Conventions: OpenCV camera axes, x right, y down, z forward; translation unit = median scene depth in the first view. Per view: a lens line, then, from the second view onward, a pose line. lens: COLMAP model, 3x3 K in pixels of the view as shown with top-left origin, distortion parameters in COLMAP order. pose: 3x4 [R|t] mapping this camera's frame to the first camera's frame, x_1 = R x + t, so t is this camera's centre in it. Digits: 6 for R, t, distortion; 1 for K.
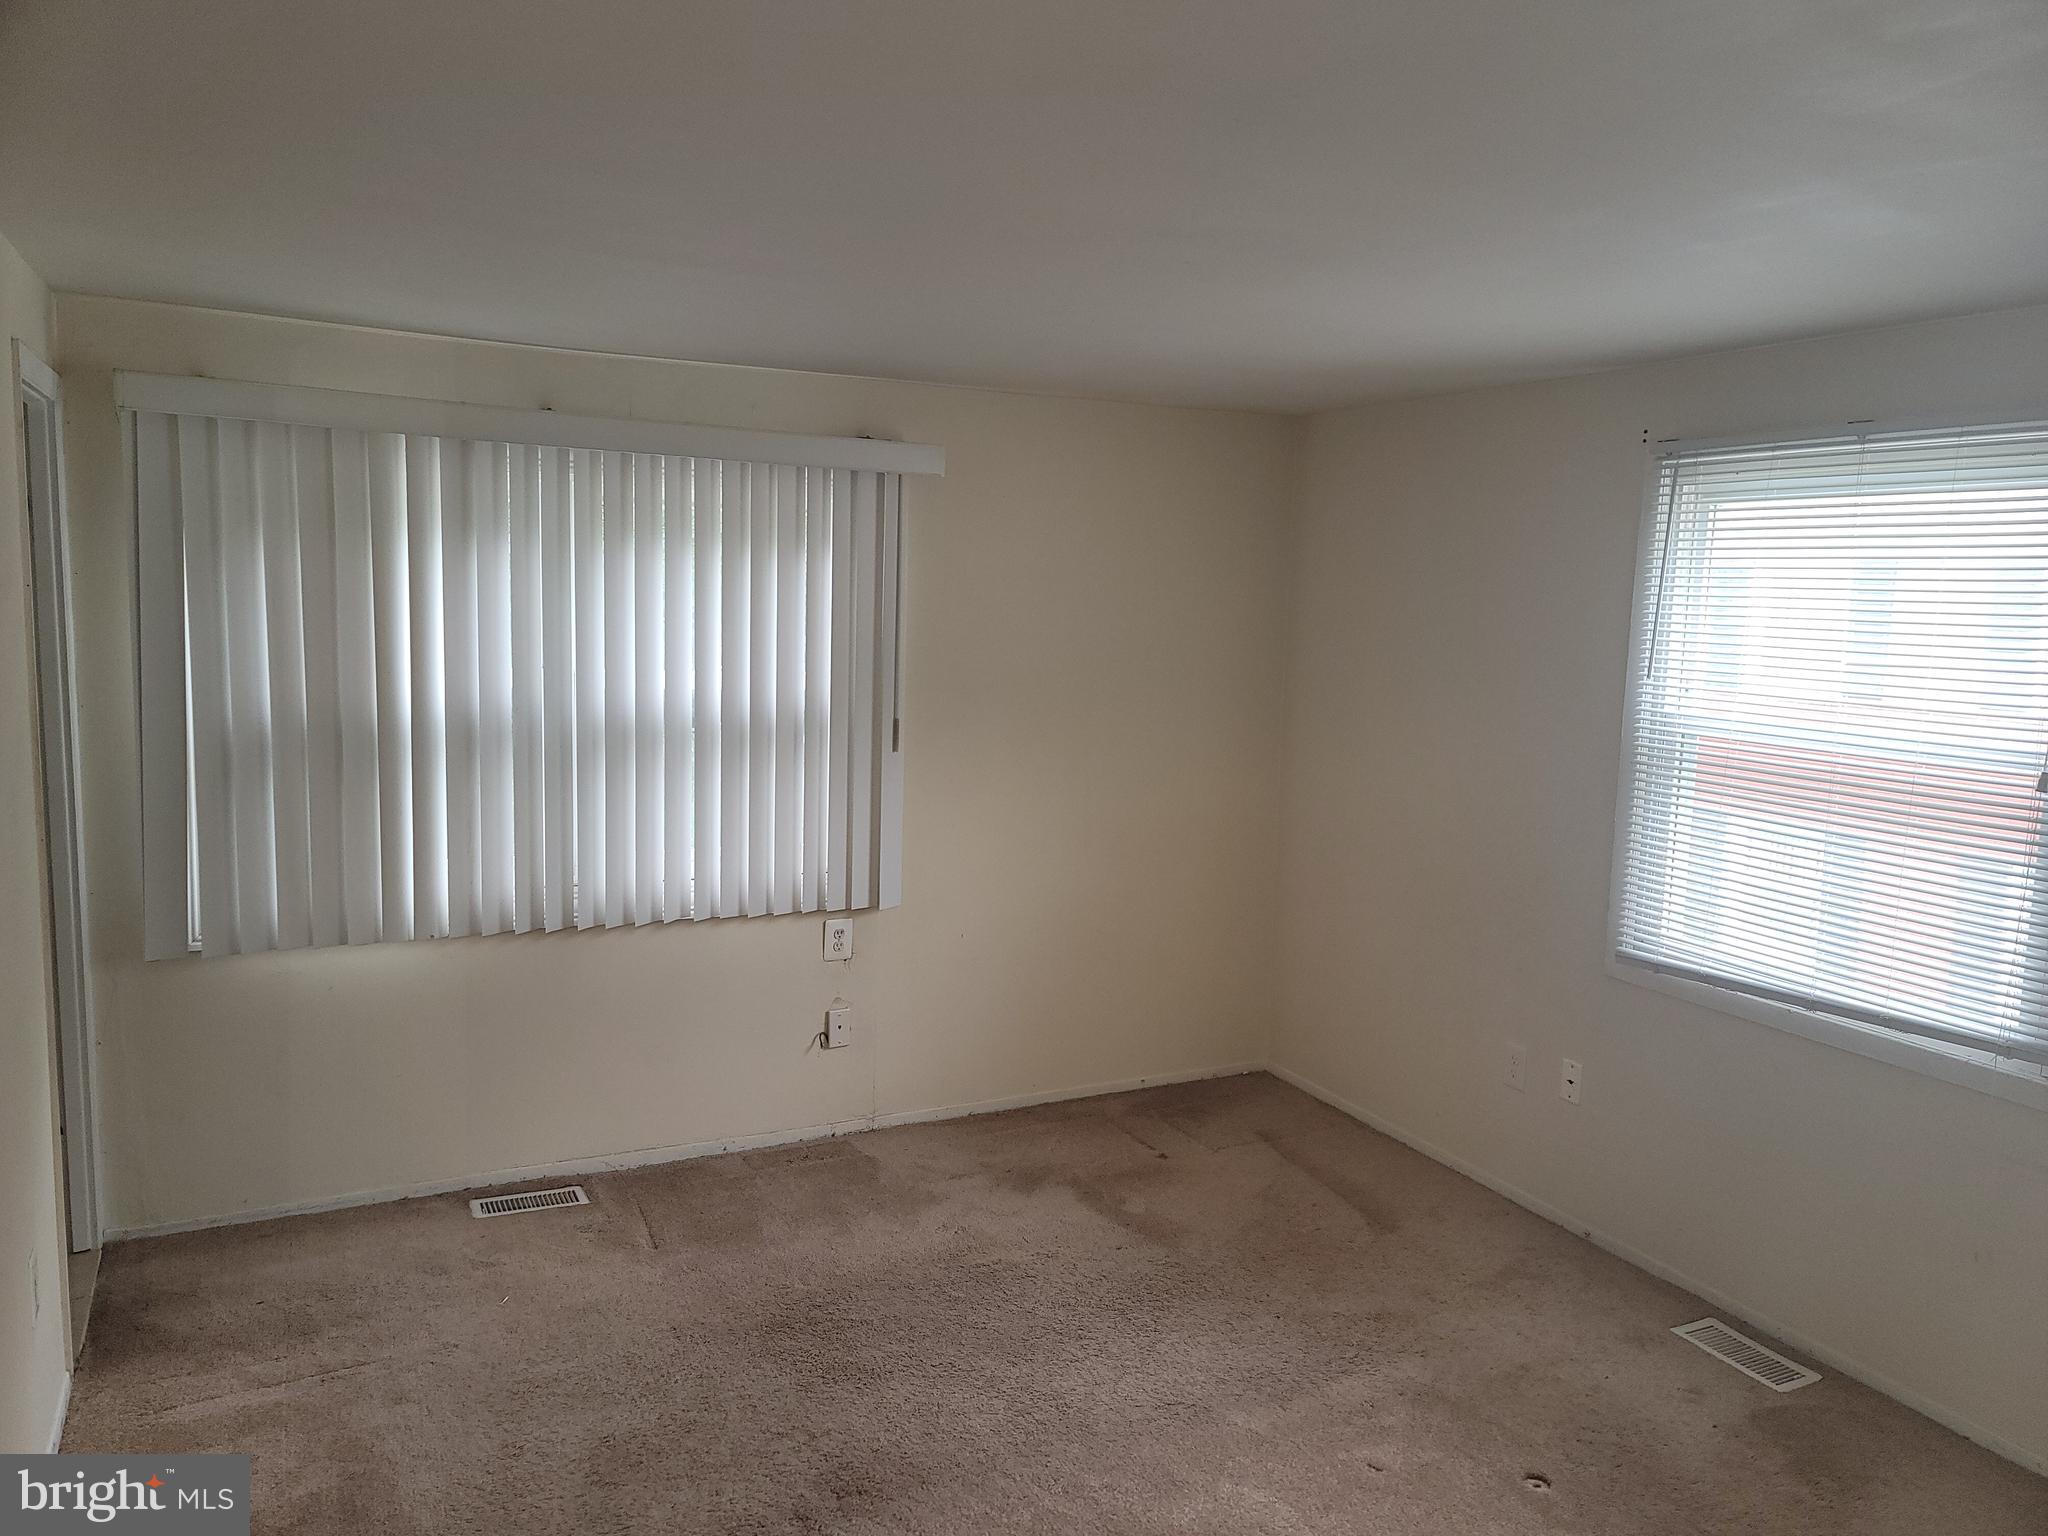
lens RADIAL K [[1537.1, 0, 1024.0], [0, 1537.1, 768.0], [0, 0, 1]] dist [-0.001469, 0.002505]
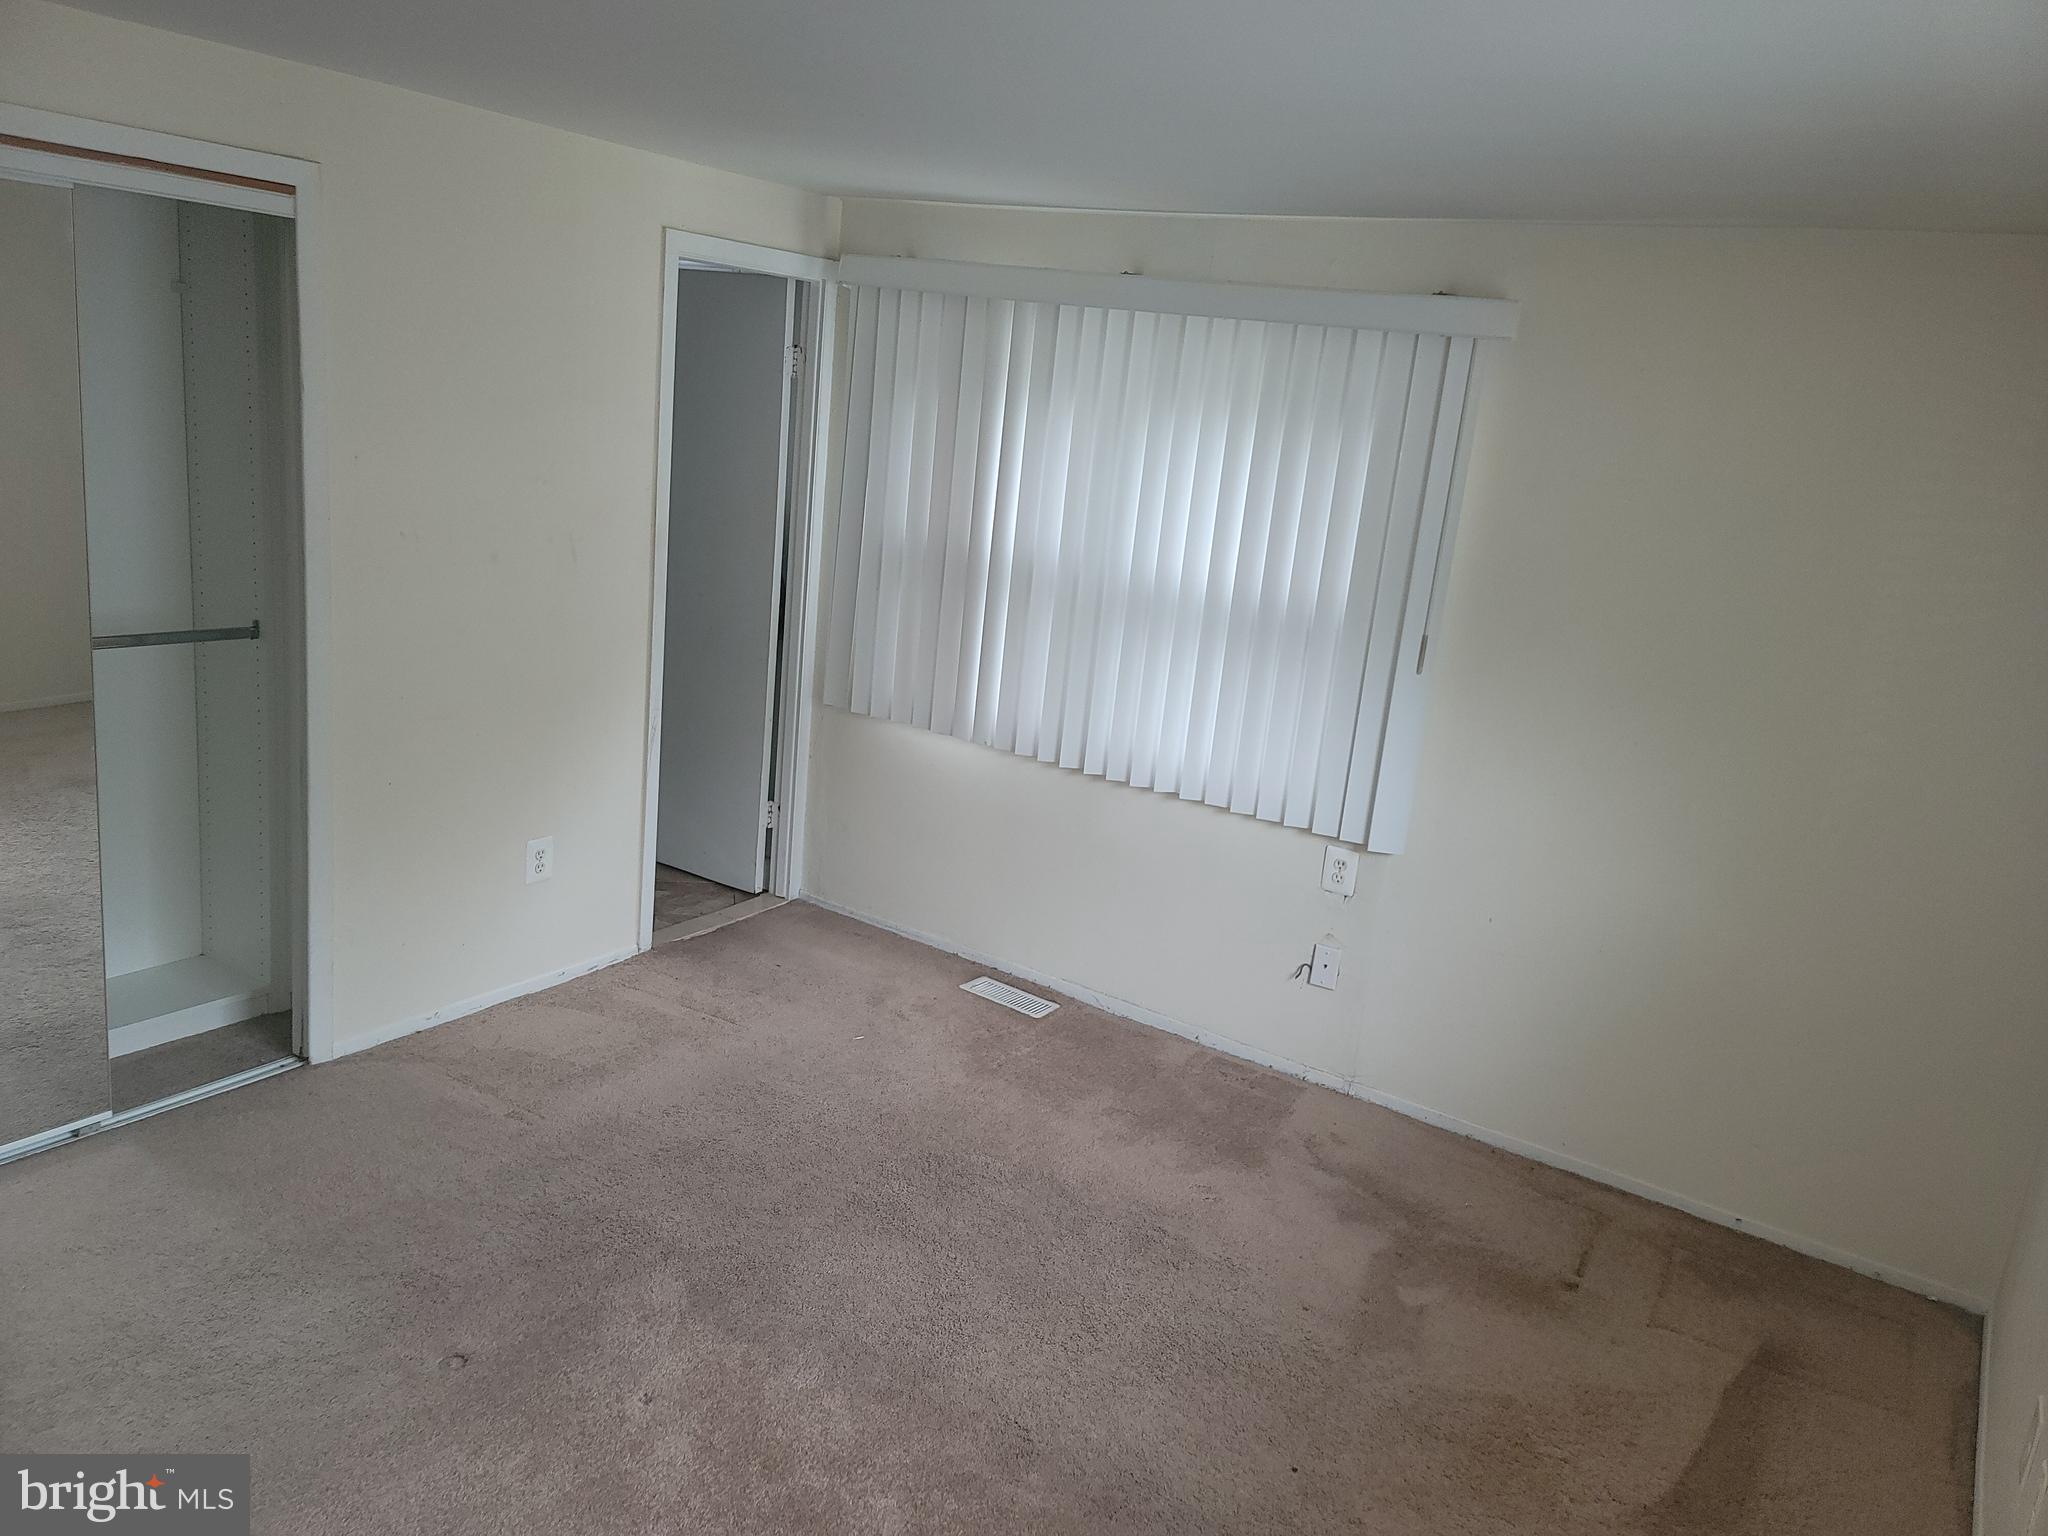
lens RADIAL K [[1473.3, 0, 1024.0], [0, 1473.3, 768.0], [0, 0, 1]] dist [0.009115, 0.003908]
pose [[0.487495, 0.234903, -0.840933, 0.545104], [-0.191261, 0.968468, 0.159653, -0.053014], [0.851920, 0.083008, 0.517051, 0.433206]]
